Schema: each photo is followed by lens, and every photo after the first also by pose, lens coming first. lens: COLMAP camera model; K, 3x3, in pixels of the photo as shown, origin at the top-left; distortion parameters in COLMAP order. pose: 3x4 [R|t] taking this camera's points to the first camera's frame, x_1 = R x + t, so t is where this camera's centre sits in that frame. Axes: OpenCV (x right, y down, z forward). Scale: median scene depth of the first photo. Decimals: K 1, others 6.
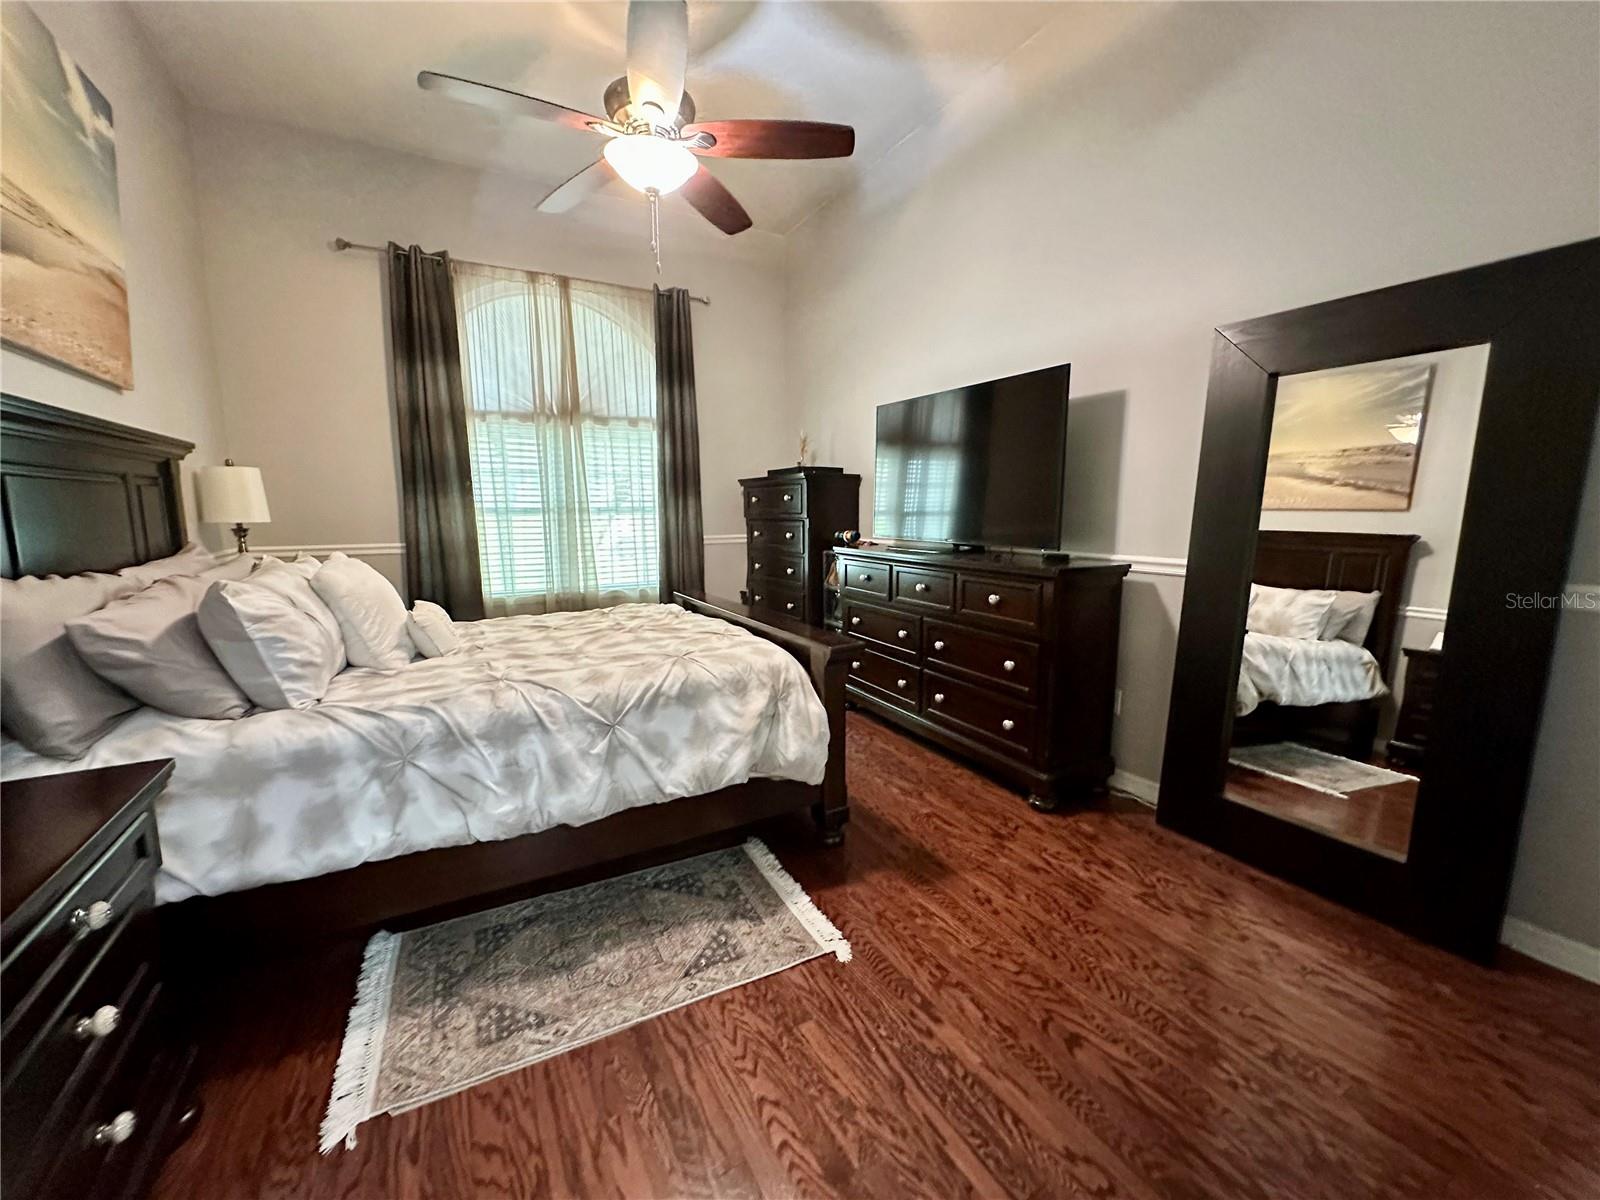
lens RADIAL K [[638.2, 0, 801.1], [0, 638.2, 598.6], [0, 0, 1]] dist [-0.003560, 0.000787]
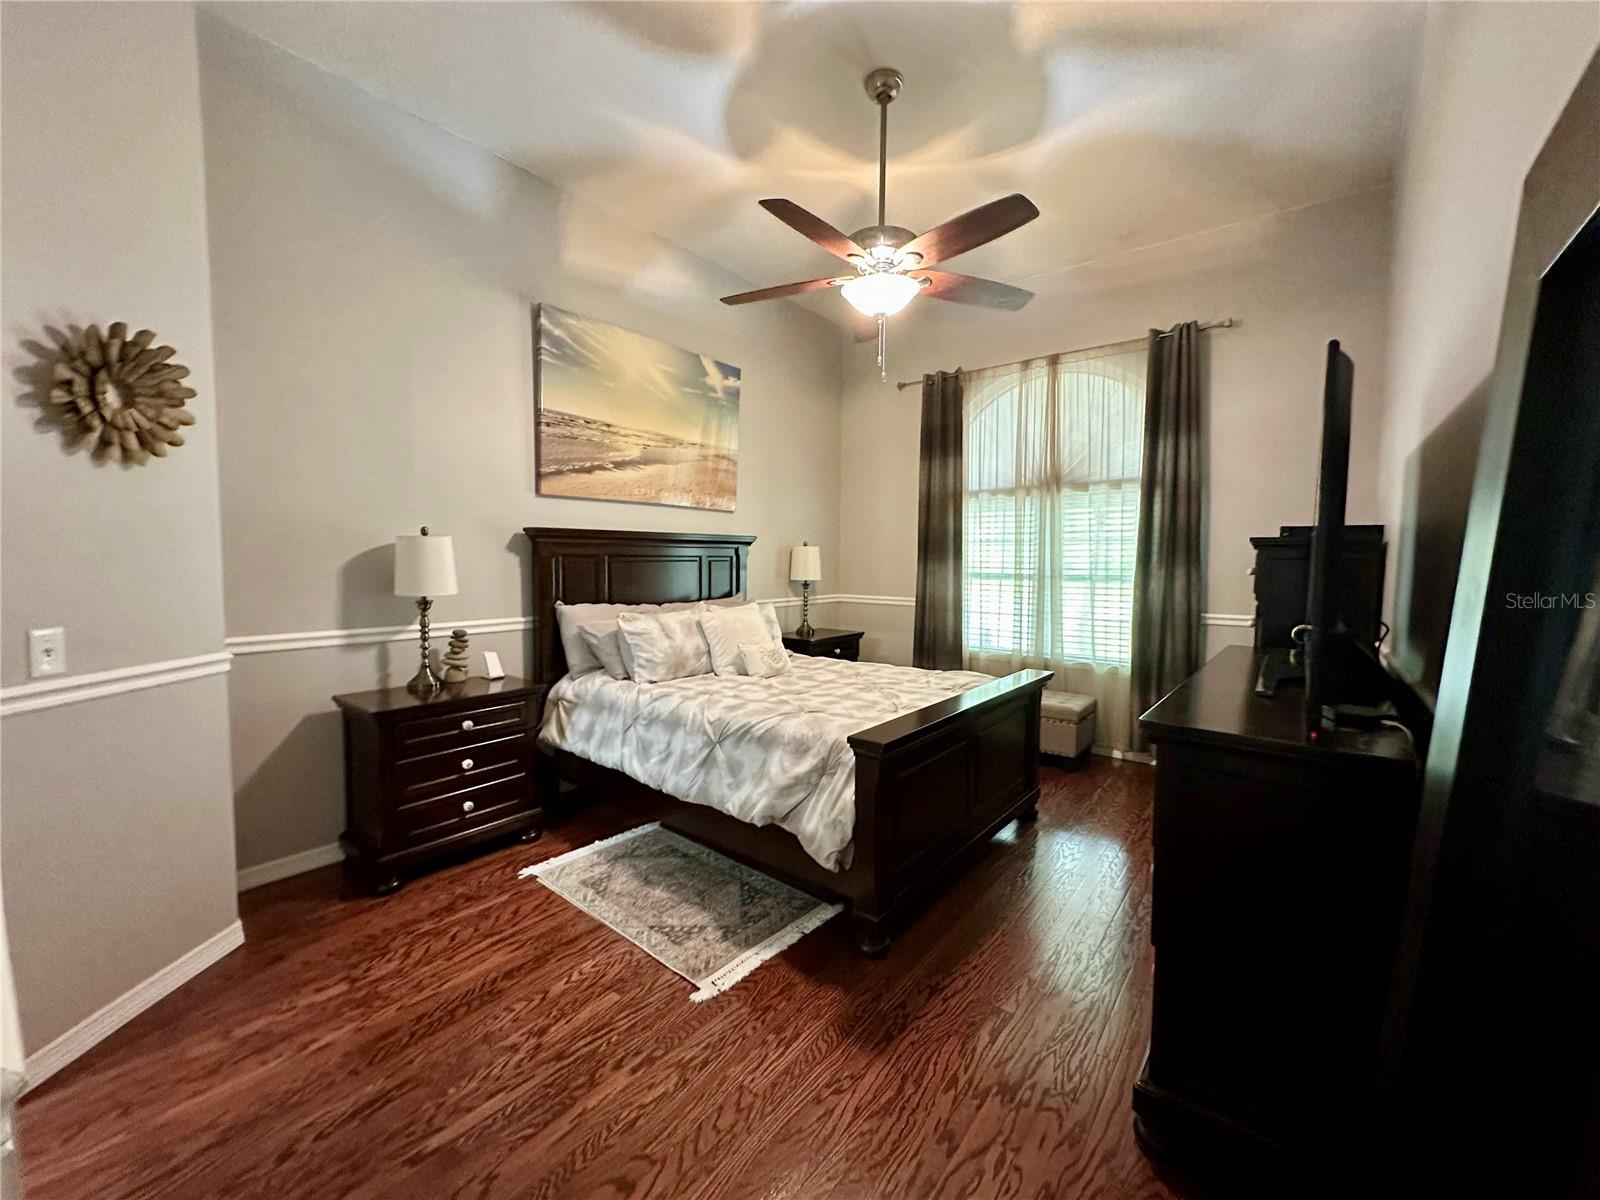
lens RADIAL K [[638.2, 0, 801.1], [0, 638.2, 598.6], [0, 0, 1]] dist [-0.003560, 0.000787]
pose [[0.377951, 0.066934, -0.923403, 0.994703], [-0.137796, 0.990341, 0.015386, -0.150654], [0.915514, 0.121426, 0.383523, 0.583598]]
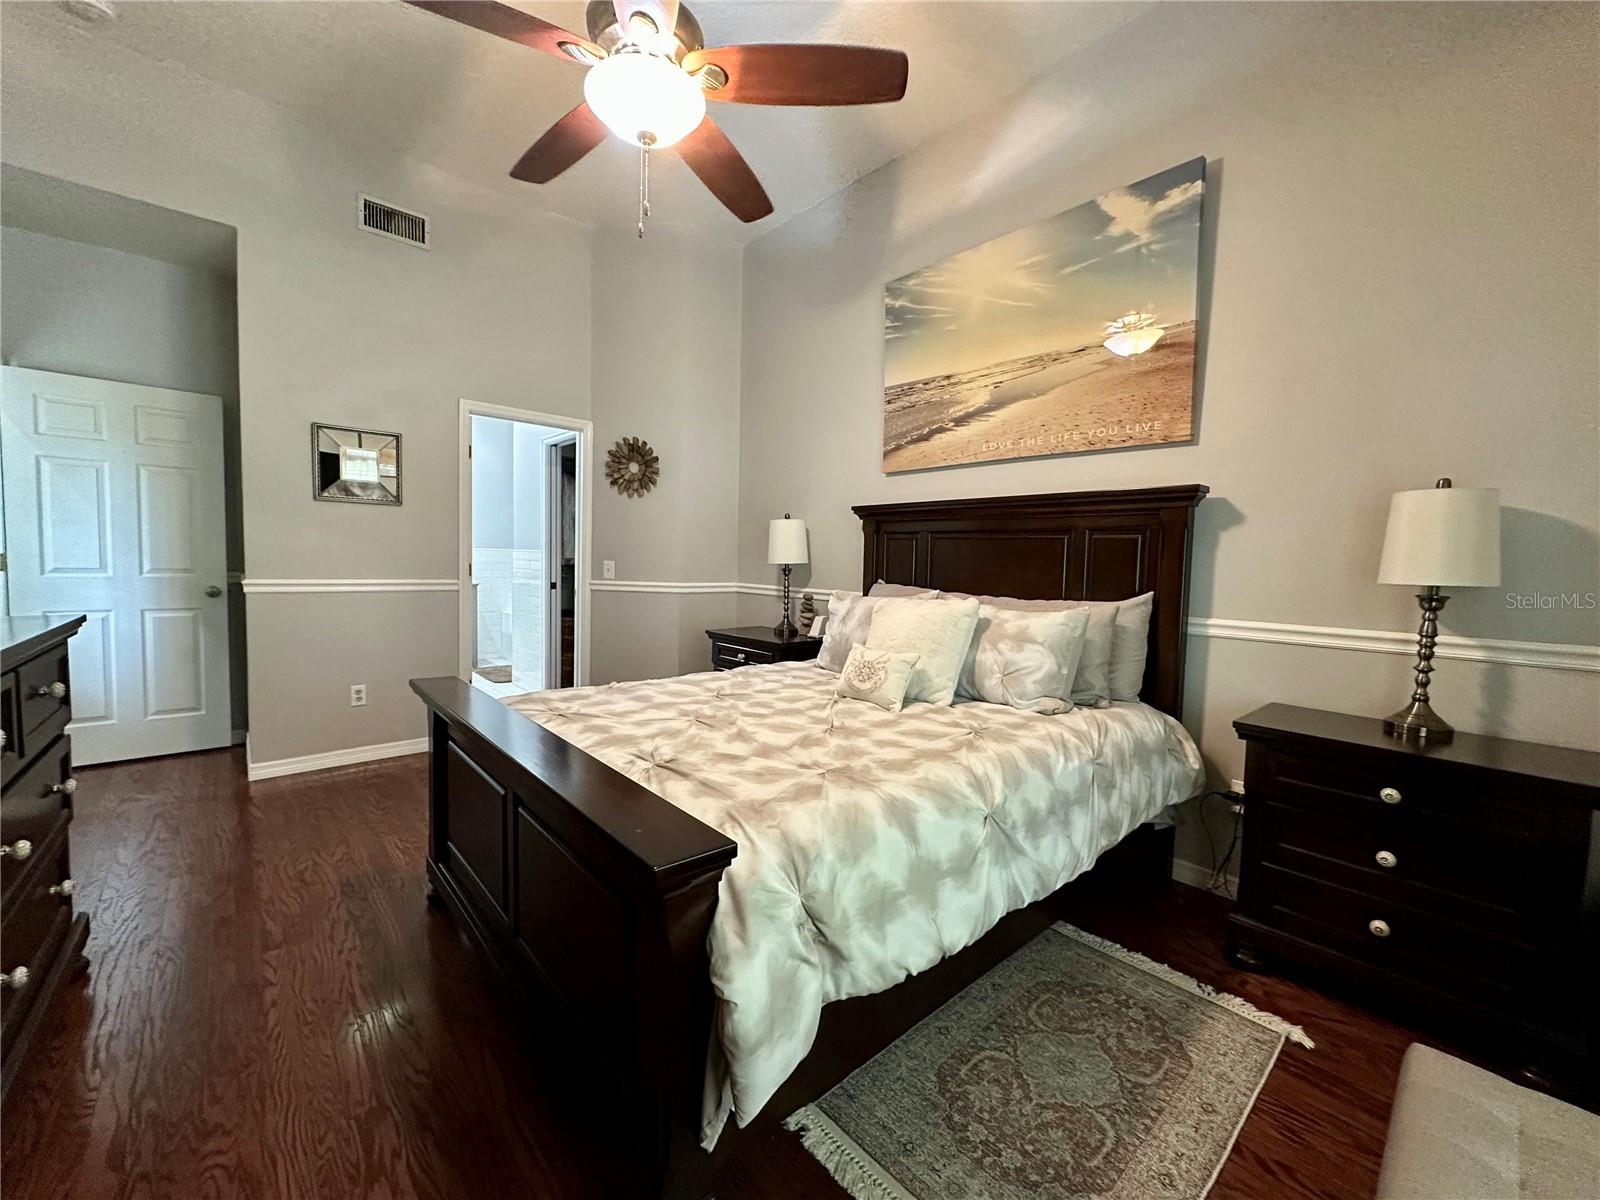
lens RADIAL K [[638.2, 0, 801.1], [0, 638.2, 598.6], [0, 0, 1]] dist [-0.003560, 0.000787]
pose [[-0.976099, -0.011324, -0.217032, -0.309959], [-0.054402, 0.979579, 0.193560, -0.299423], [0.210408, 0.200741, -0.956782, 2.286031]]
